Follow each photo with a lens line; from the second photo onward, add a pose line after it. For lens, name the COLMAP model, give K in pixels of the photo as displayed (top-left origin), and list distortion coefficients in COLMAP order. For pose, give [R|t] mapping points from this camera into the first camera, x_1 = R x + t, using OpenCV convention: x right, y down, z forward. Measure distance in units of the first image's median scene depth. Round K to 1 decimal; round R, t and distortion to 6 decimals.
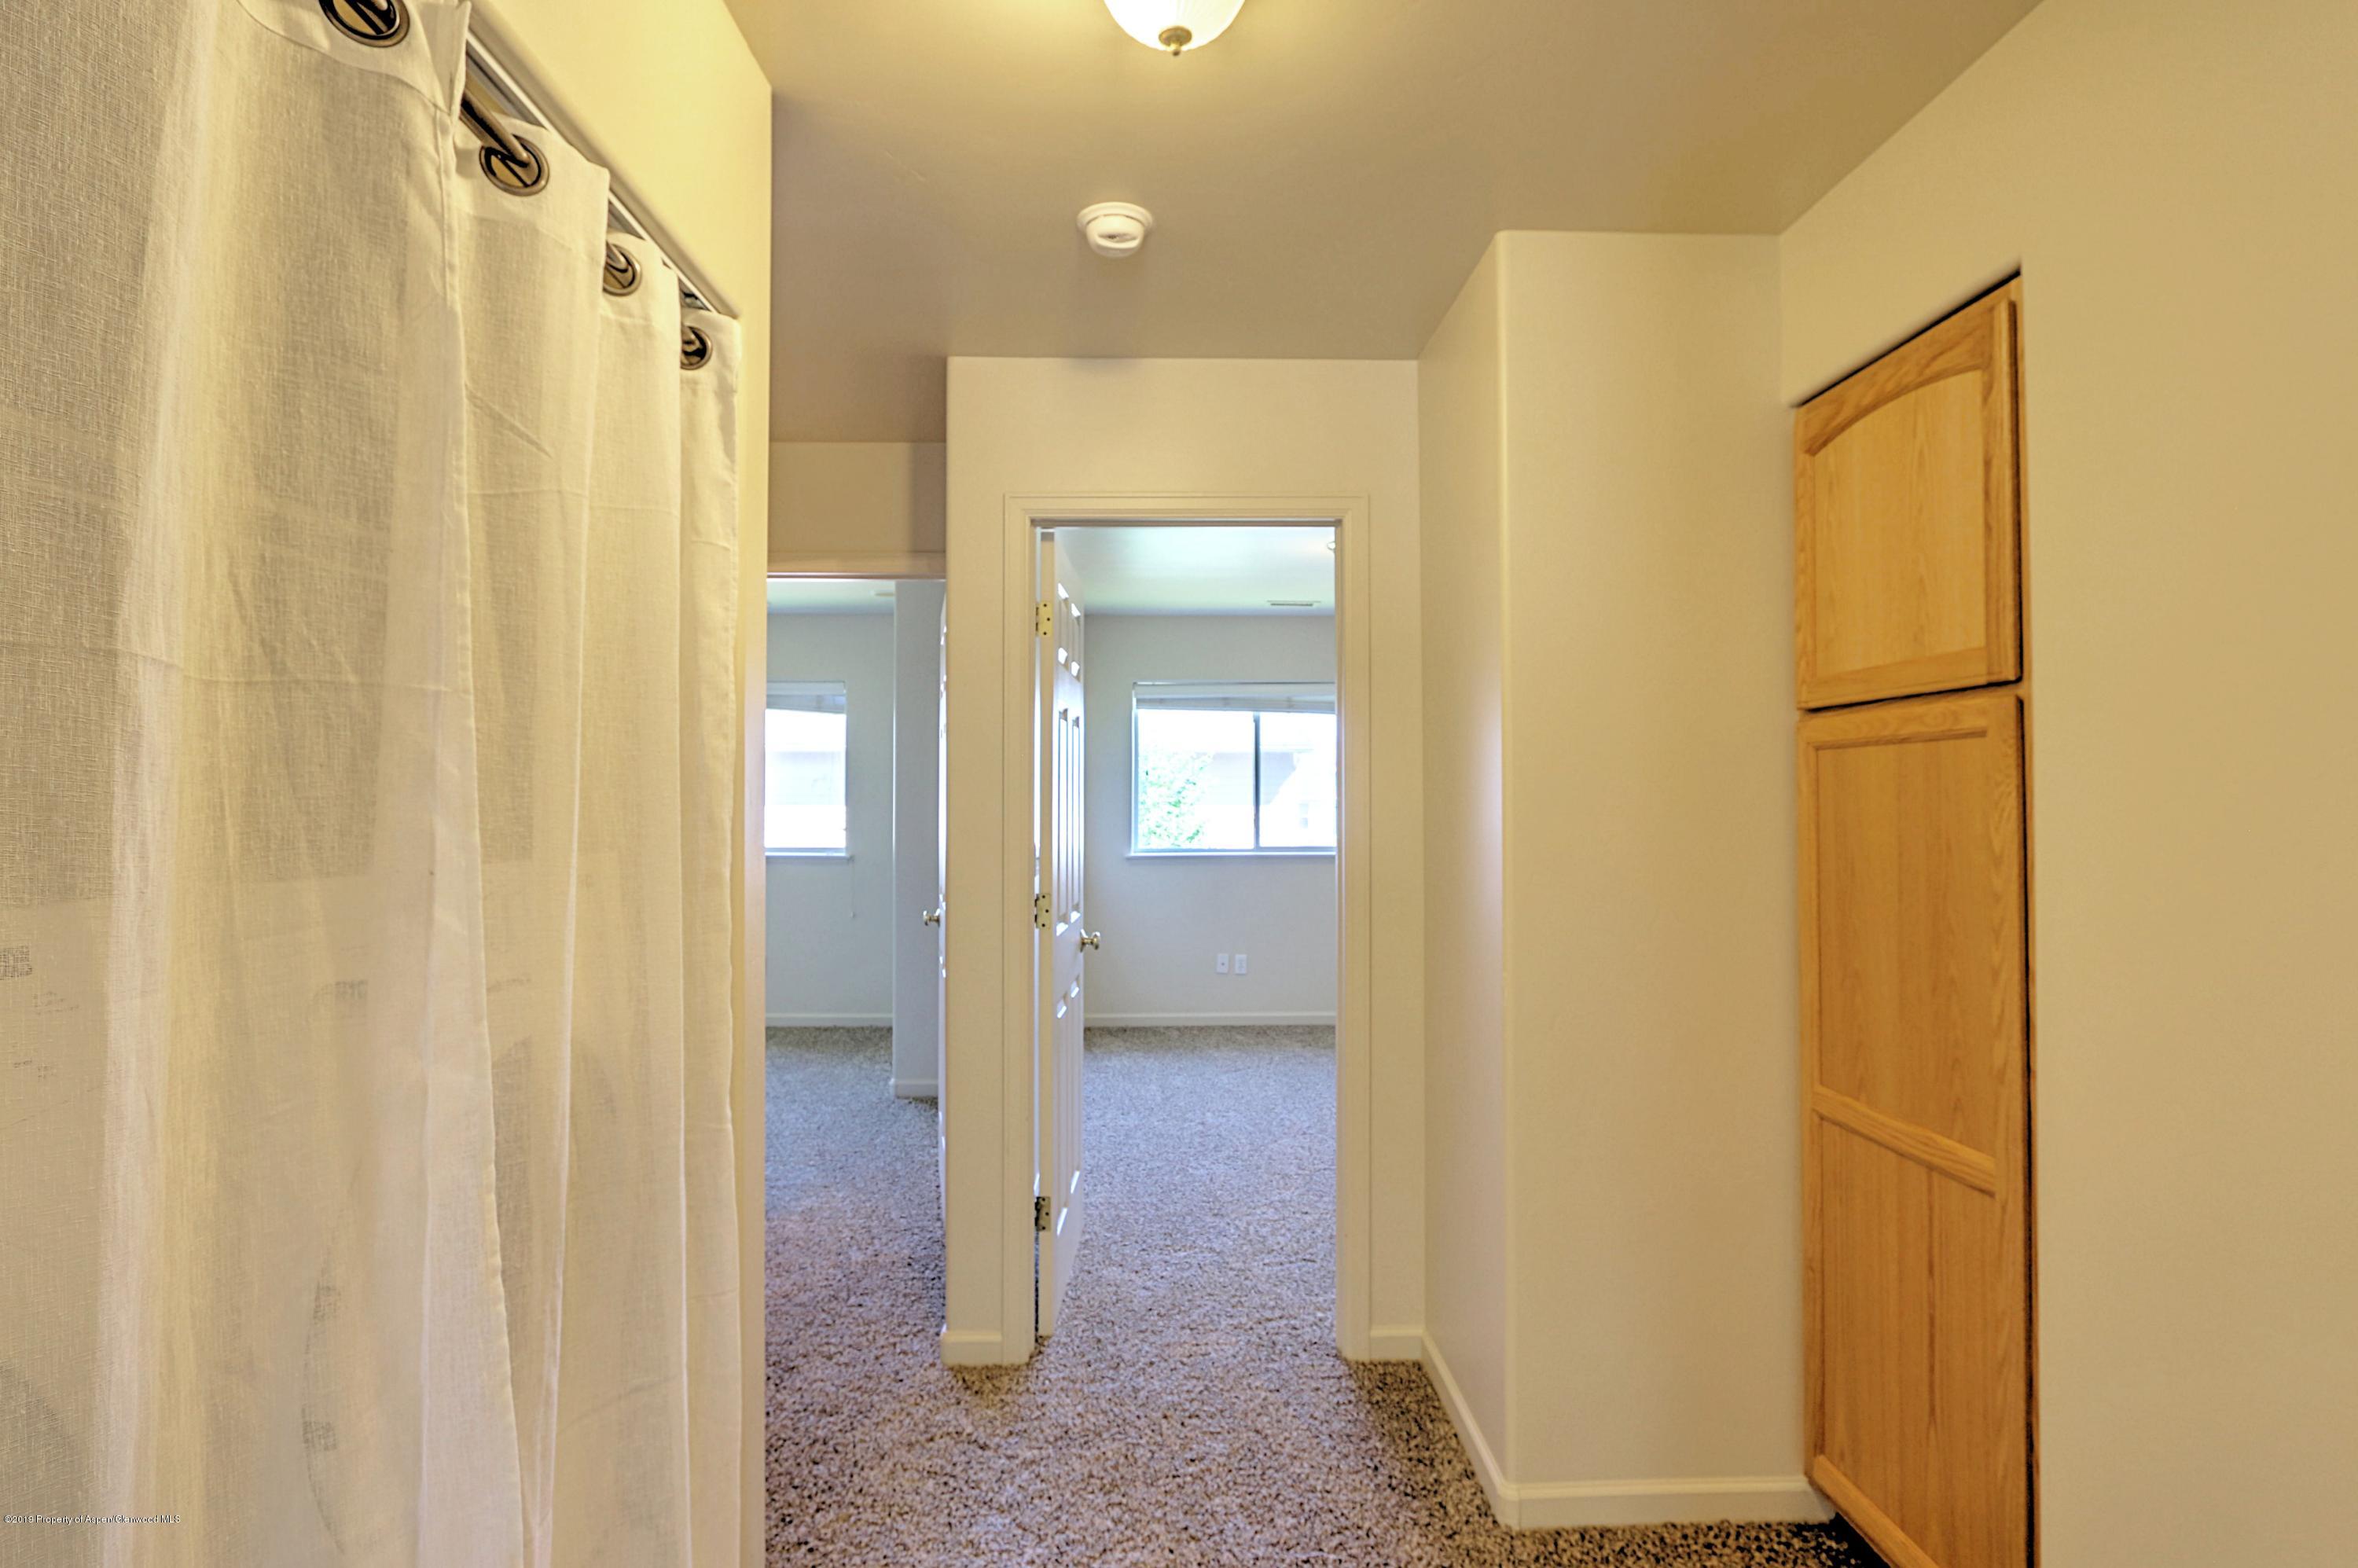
lens RADIAL K [[1152.1, 0, 1170.7], [0, 1152.1, 775.8], [0, 0, 1]] dist [-0.012516, 0.000183]
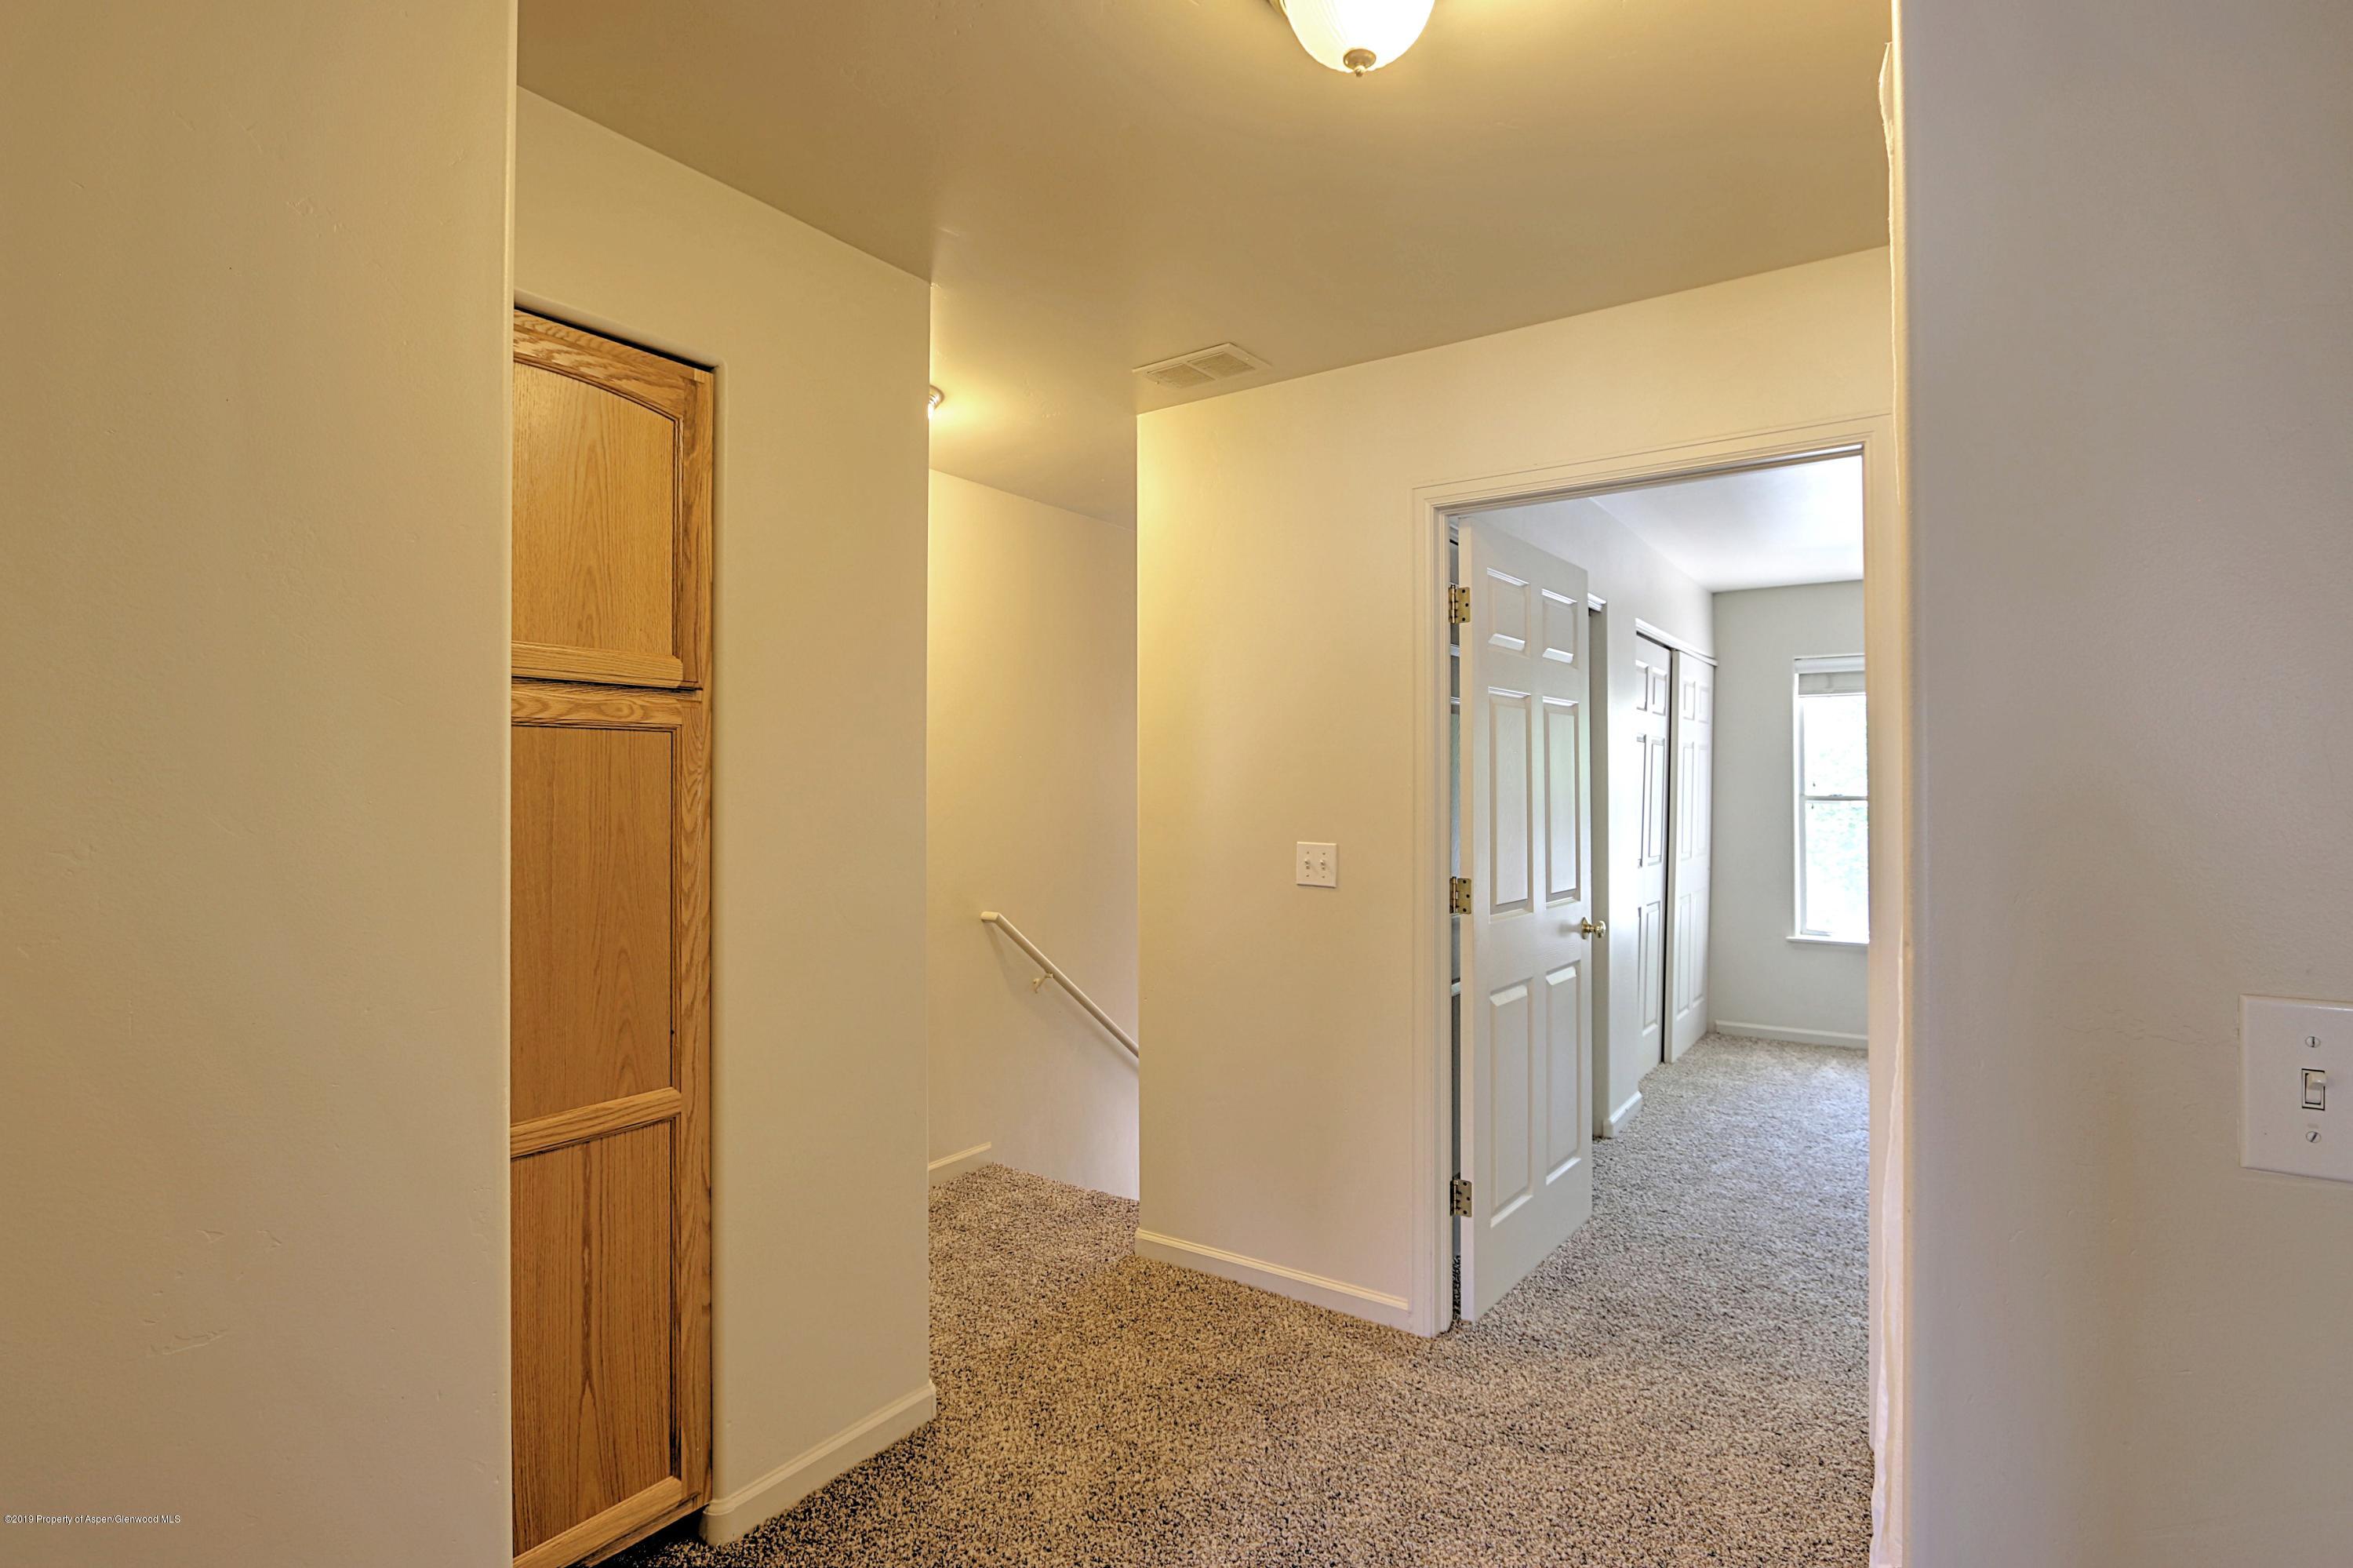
lens RADIAL K [[1149.8, 0, 1168.2], [0, 1149.8, 775.8], [0, 0, 1]] dist [-0.012516, 0.000183]
pose [[-0.805759, 0.005854, 0.592214, -0.377404], [-0.010099, 0.999670, -0.023623, 0.031549], [-0.592157, -0.025015, -0.805434, 1.543428]]
